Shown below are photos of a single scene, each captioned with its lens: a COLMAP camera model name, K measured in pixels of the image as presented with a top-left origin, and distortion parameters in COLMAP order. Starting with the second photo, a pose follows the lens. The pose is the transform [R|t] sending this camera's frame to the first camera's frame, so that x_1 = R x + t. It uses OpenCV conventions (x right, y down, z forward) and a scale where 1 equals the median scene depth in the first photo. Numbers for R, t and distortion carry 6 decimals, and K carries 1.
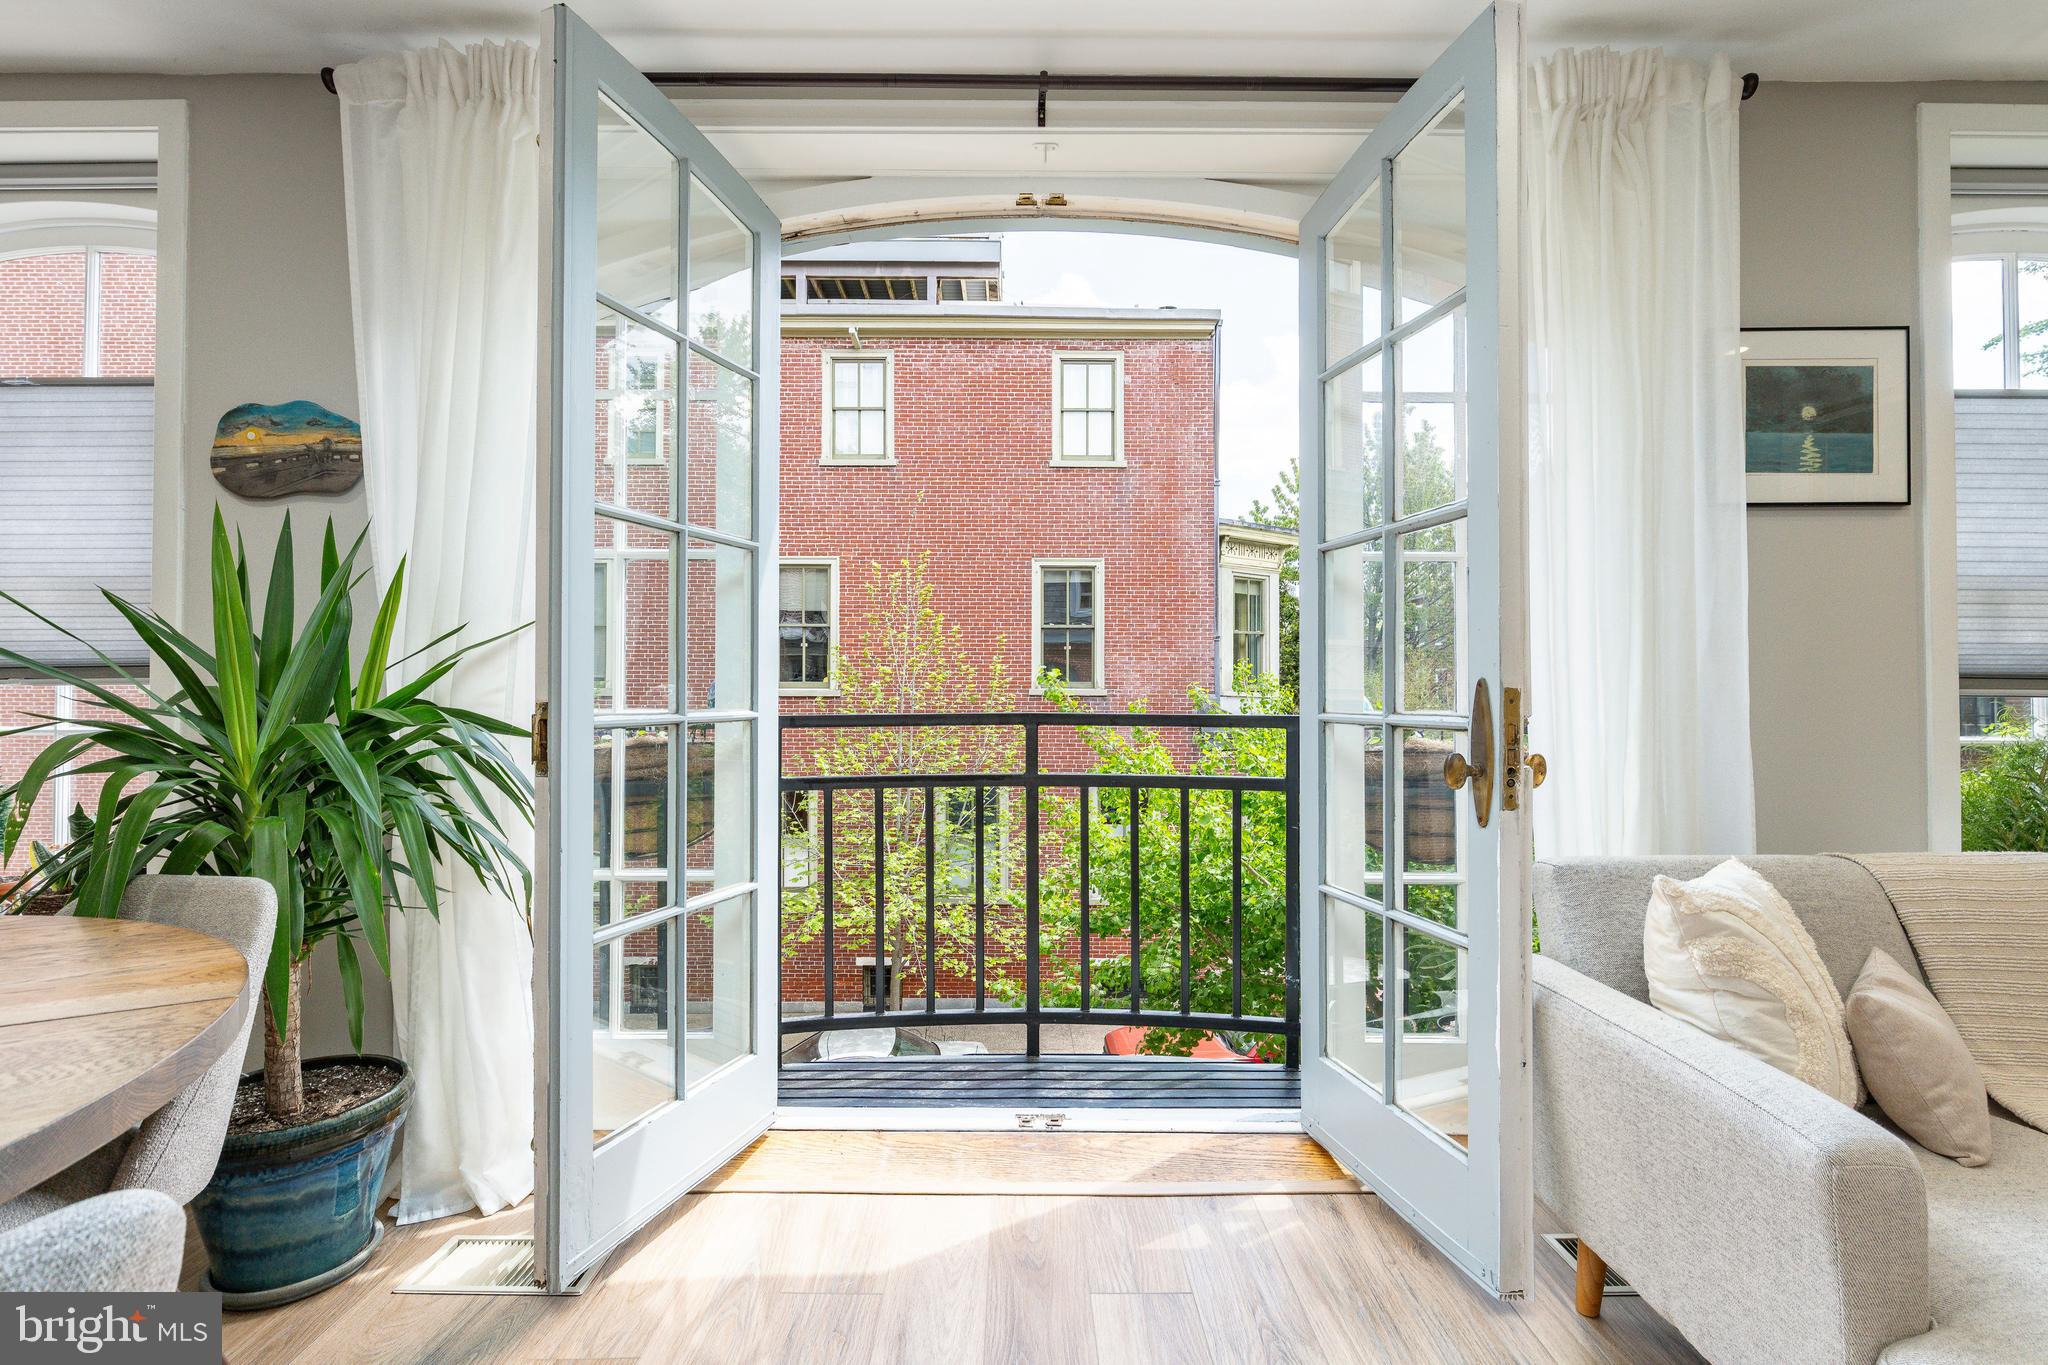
lens RADIAL K [[953.6, 0, 1018.5], [0, 953.6, 679.2], [0, 0, 1]] dist [-0.010971, 0.000663]
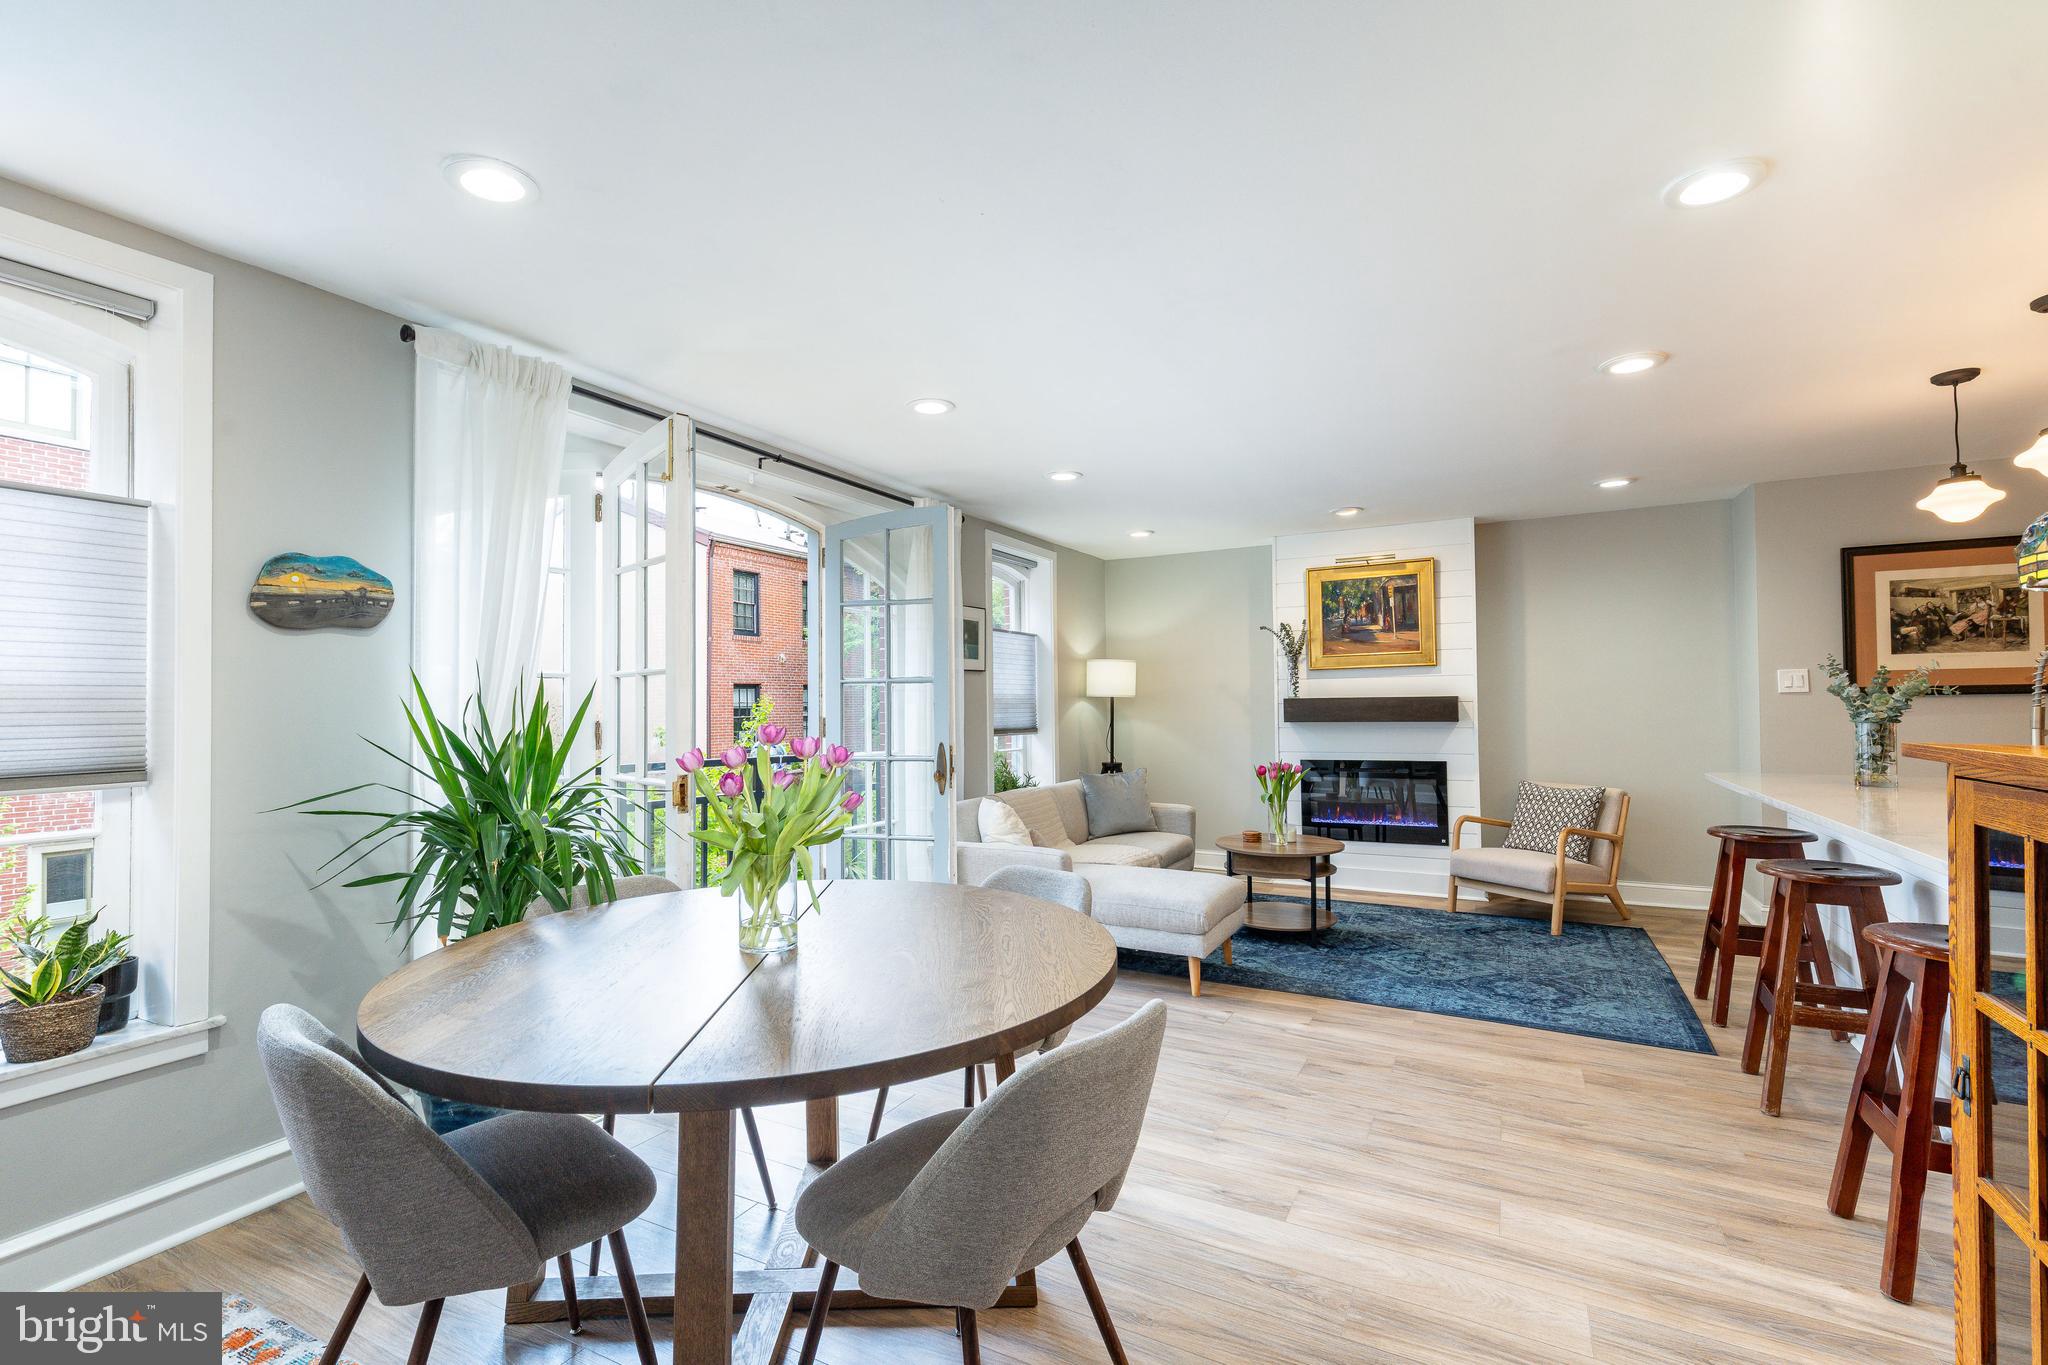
lens RADIAL K [[915.3, 0, 1025.6], [0, 915.3, 684.7], [0, 0, 1]] dist [0.003935, -0.001053]
pose [[0.472215, 0.013821, 0.881375, -1.411406], [-0.000718, 0.999883, -0.015294, -0.101542], [-0.881483, 0.006589, 0.472169, -0.403276]]
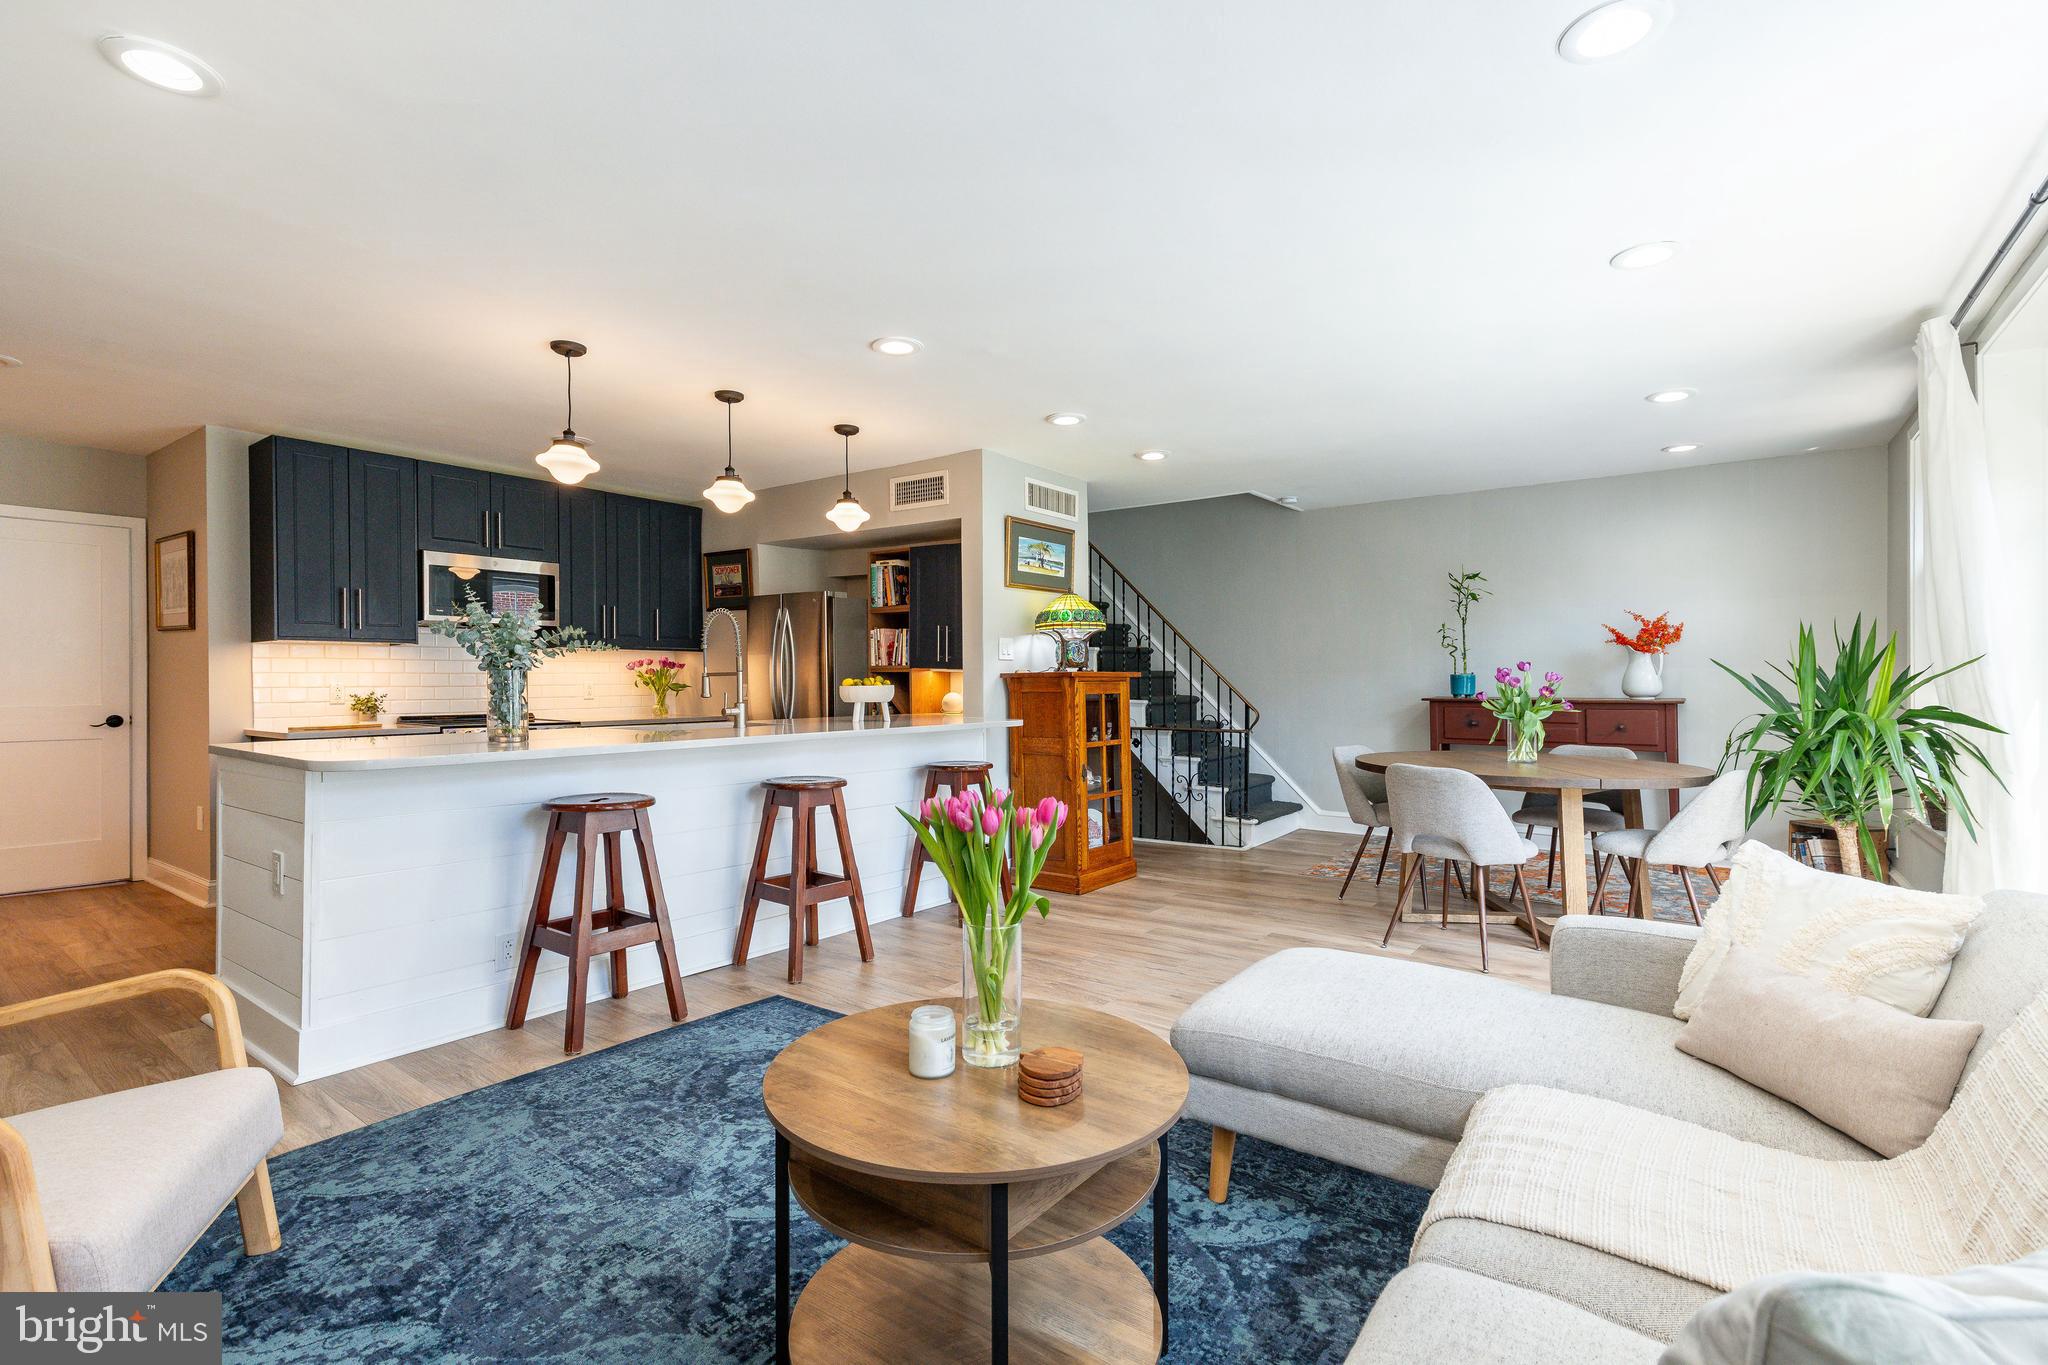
lens RADIAL K [[915.3, 0, 1039.4], [0, 915.3, 685.2], [0, 0, 1]] dist [0.003935, -0.001053]
pose [[-0.593449, 0.001938, -0.804869, 1.648717], [0.008233, 0.999959, -0.003663, -0.018969], [0.804829, -0.008800, -0.593441, 0.643562]]
